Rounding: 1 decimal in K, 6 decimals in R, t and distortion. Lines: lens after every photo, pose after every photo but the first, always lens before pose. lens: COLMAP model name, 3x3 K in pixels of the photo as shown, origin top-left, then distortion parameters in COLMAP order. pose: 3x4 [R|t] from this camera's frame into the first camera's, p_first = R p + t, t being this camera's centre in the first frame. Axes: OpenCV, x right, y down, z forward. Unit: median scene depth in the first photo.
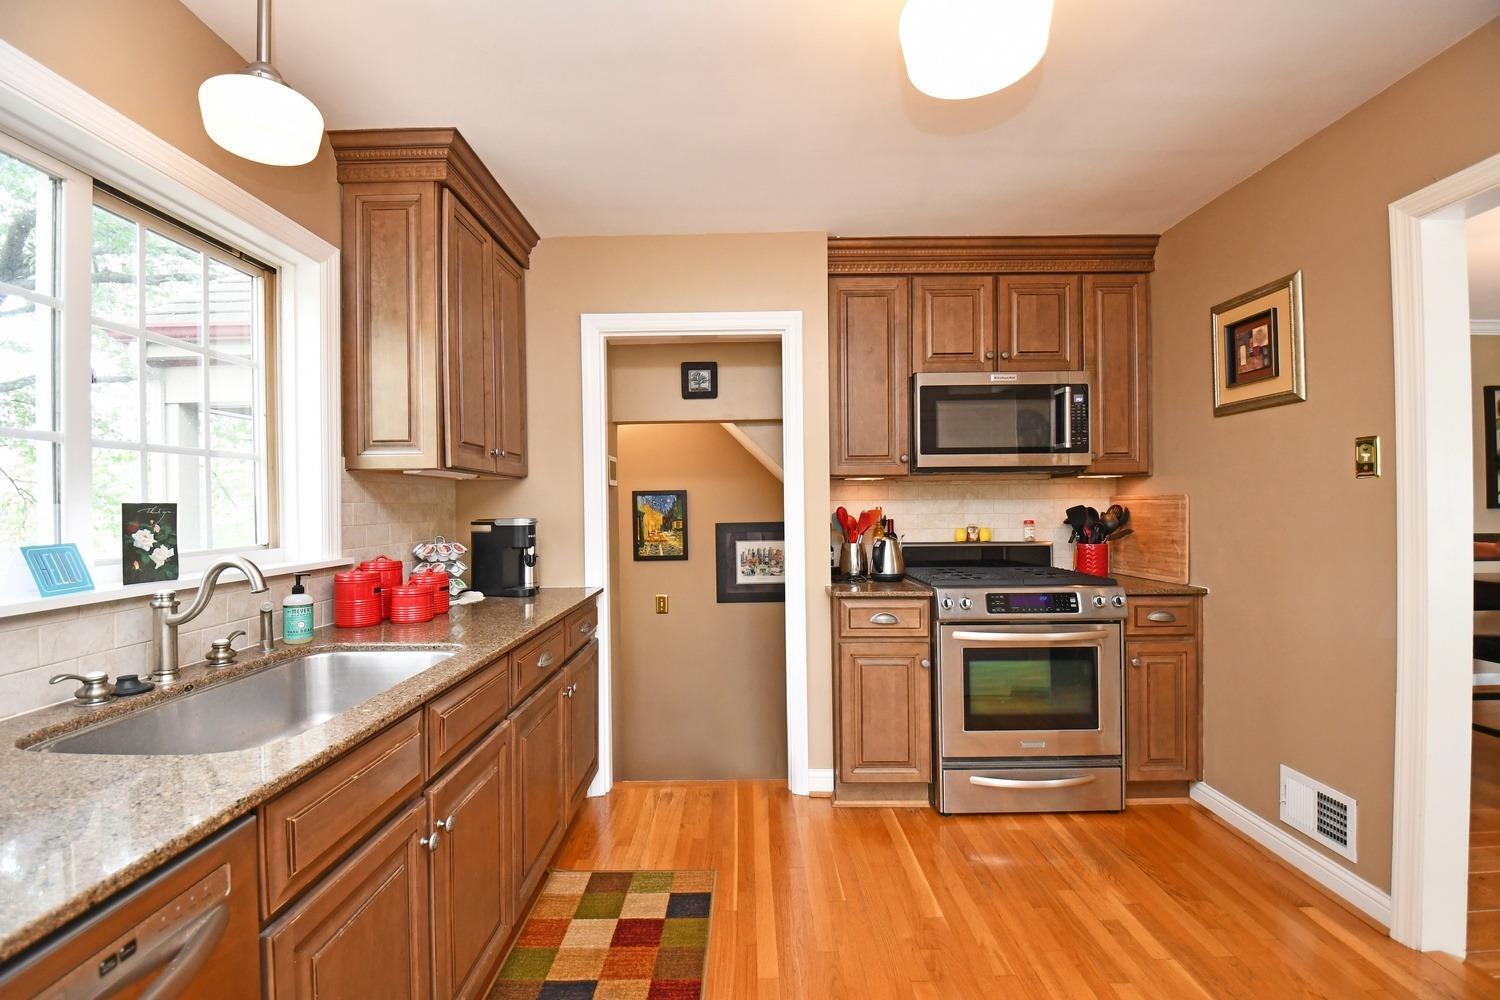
lens RADIAL K [[660.7, 0, 742.6], [0, 660.7, 502.3], [0, 0, 1]] dist [0.022455, -0.031293]
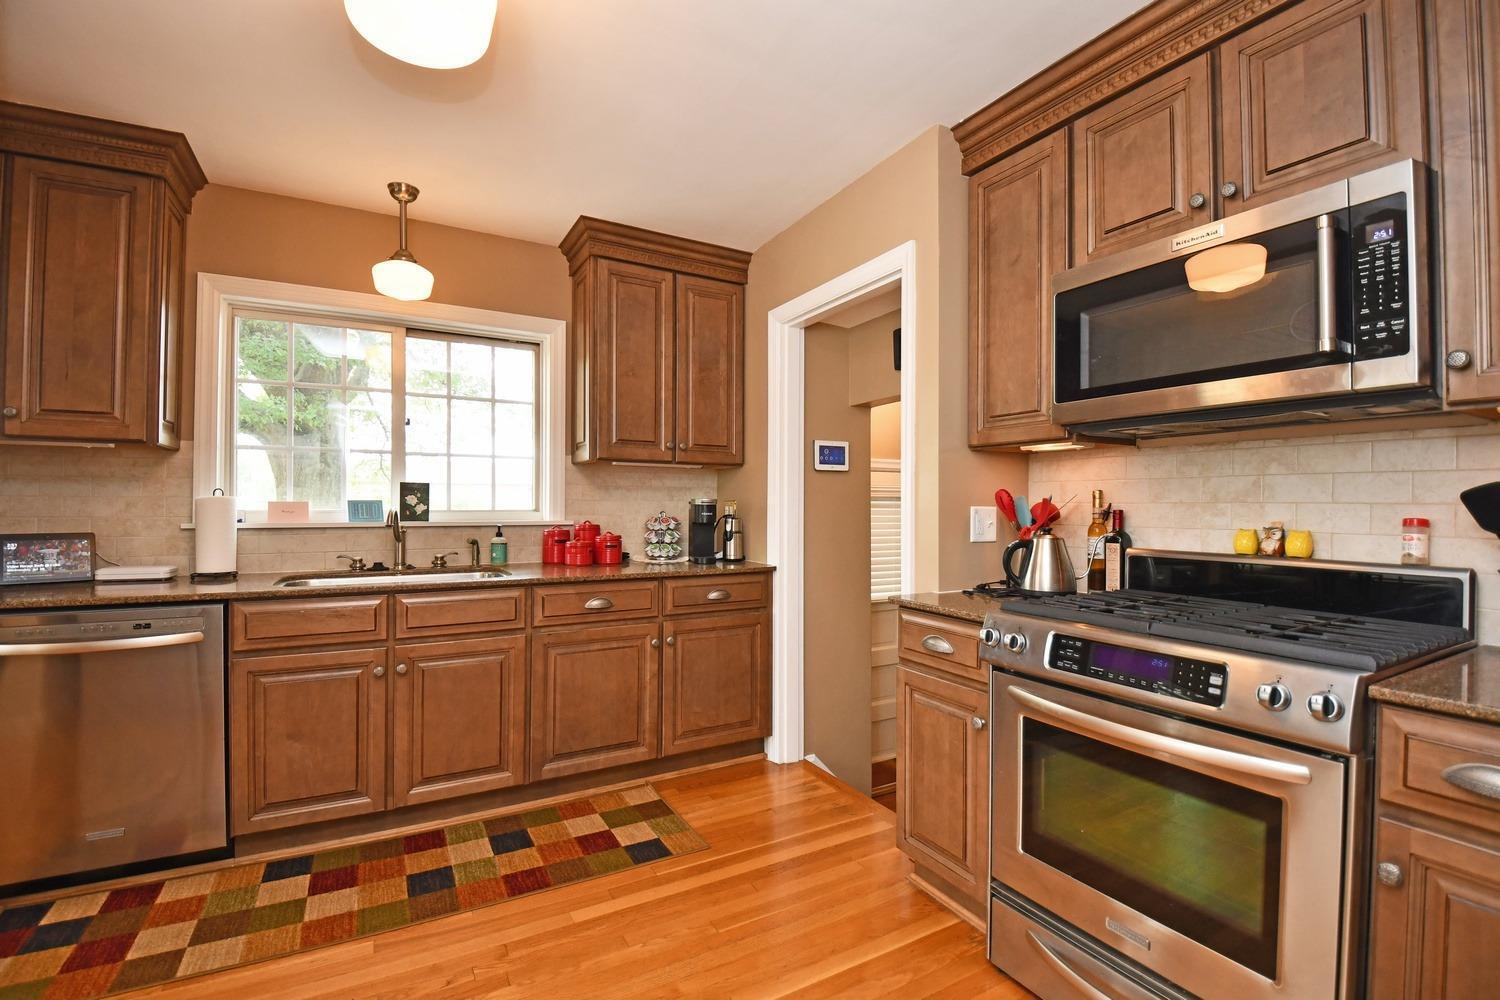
lens RADIAL K [[660.7, 0, 742.6], [0, 660.7, 502.3], [0, 0, 1]] dist [0.022455, -0.031293]
pose [[0.485879, 0.009518, -0.873974, 0.743774], [-0.009223, 0.999941, 0.005763, 0.022202], [0.873977, 0.005260, 0.485938, 0.478290]]
